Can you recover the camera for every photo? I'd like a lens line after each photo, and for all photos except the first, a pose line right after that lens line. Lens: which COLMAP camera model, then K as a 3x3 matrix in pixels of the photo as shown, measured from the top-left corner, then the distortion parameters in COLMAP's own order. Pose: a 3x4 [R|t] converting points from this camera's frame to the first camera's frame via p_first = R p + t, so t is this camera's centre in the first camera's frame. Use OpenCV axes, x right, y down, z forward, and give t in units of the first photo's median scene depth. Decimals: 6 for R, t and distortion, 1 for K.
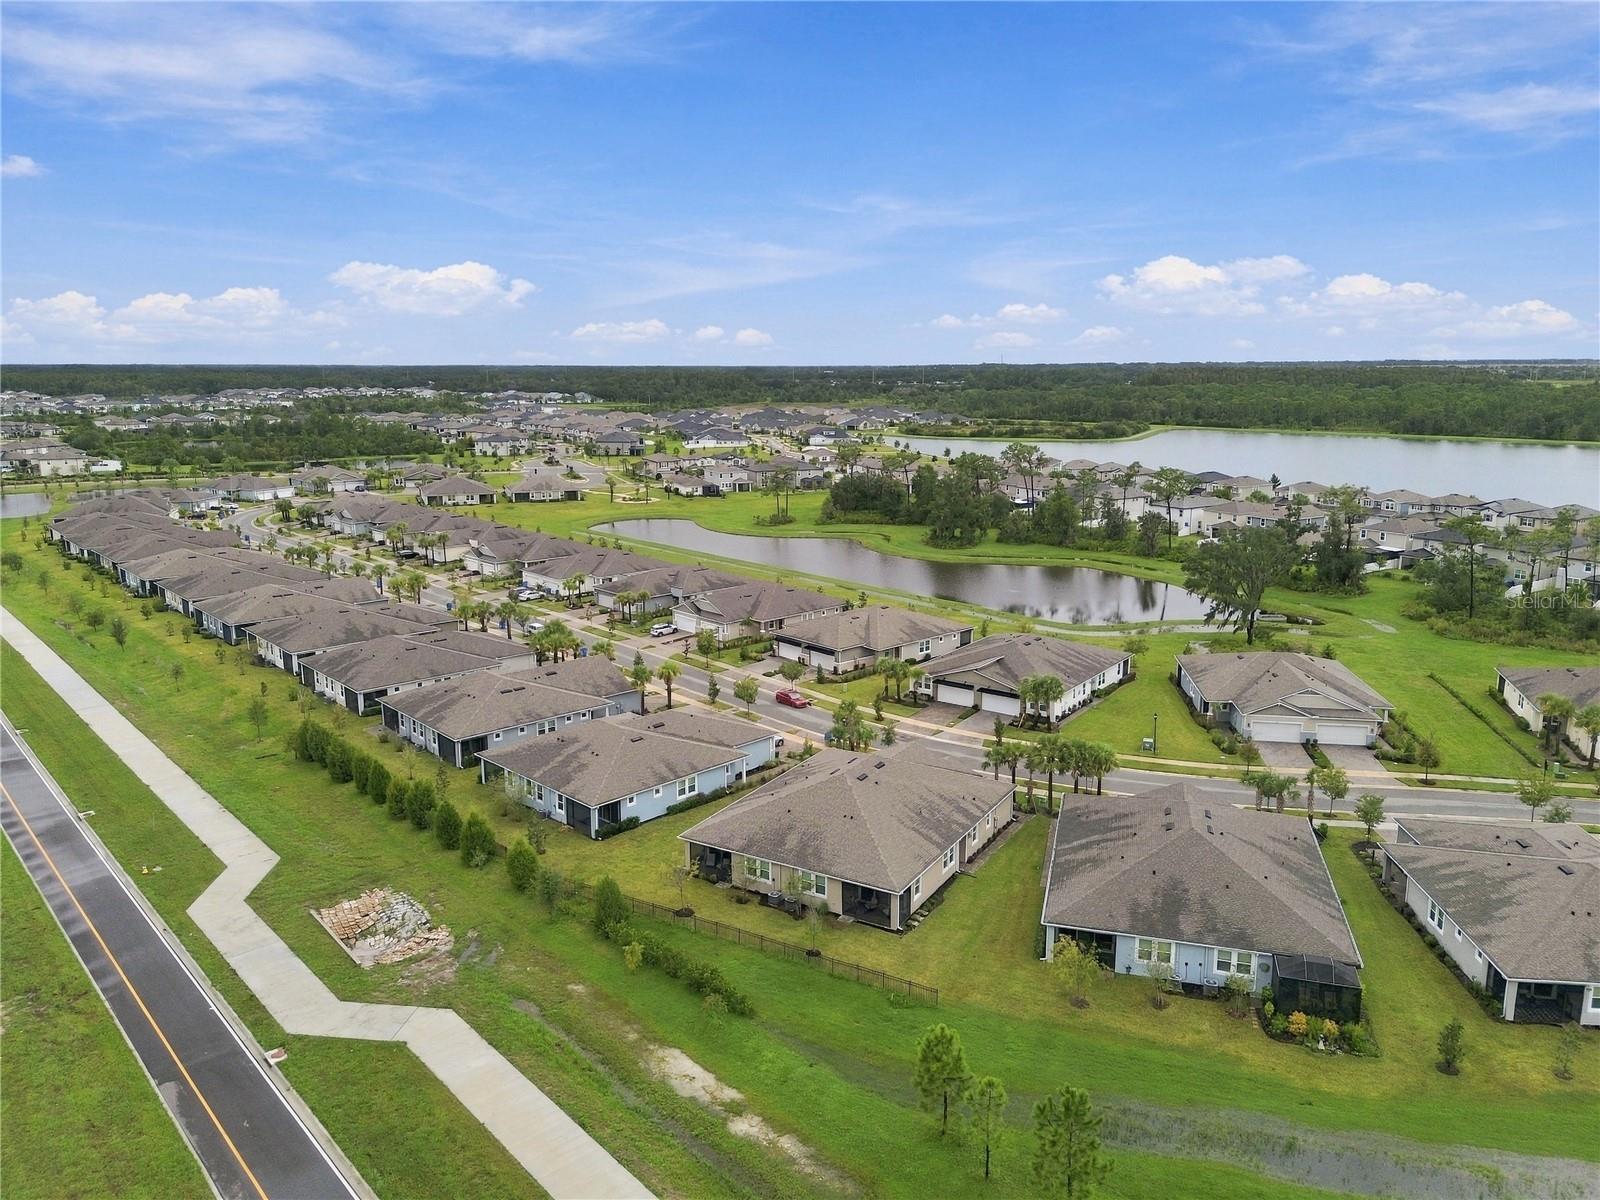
lens RADIAL K [[1131.2, 0, 799.5], [0, 1131.2, 584.2], [0, 0, 1]] dist [0.072671, -0.060212]
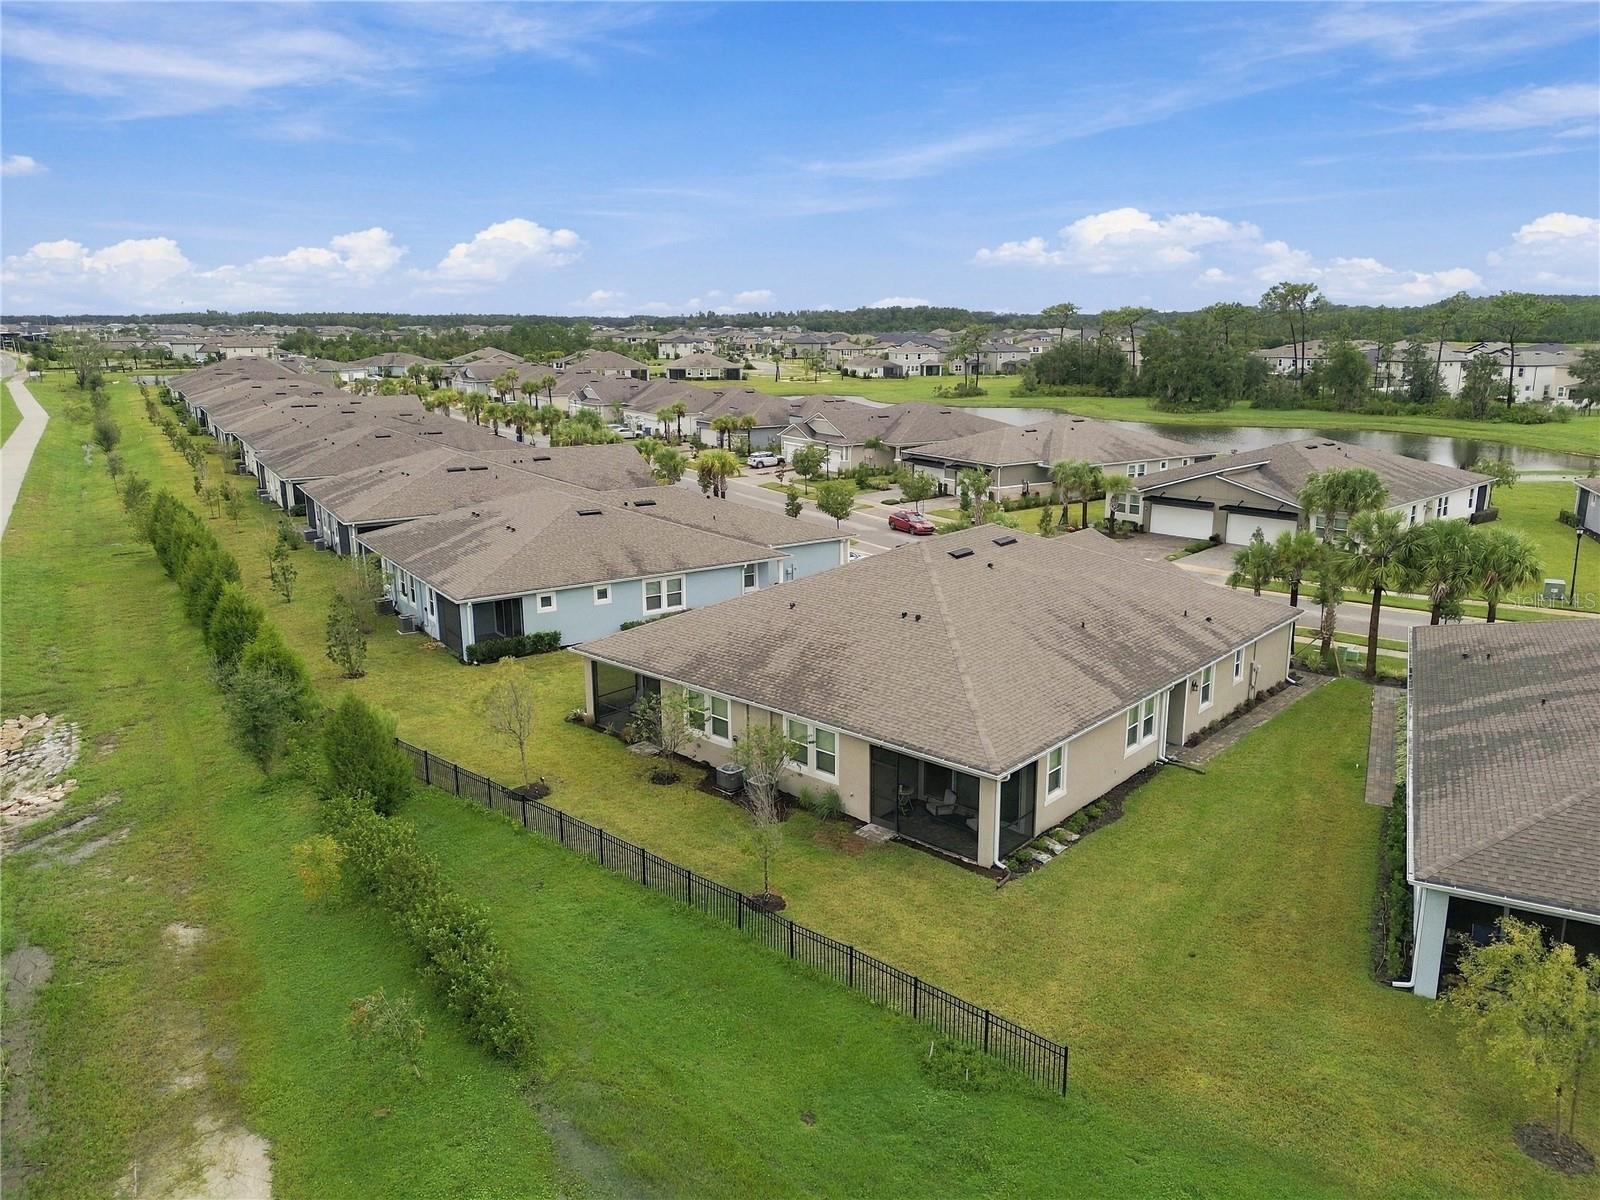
lens RADIAL K [[1131.2, 0, 804.5], [0, 1131.2, 589.7], [0, 0, 1]] dist [0.072671, -0.060212]
pose [[0.981718, 0.043161, -0.185383, 0.072066], [-0.035466, 0.998374, 0.044625, 0.151413], [0.187007, -0.037235, 0.981653, 0.475587]]
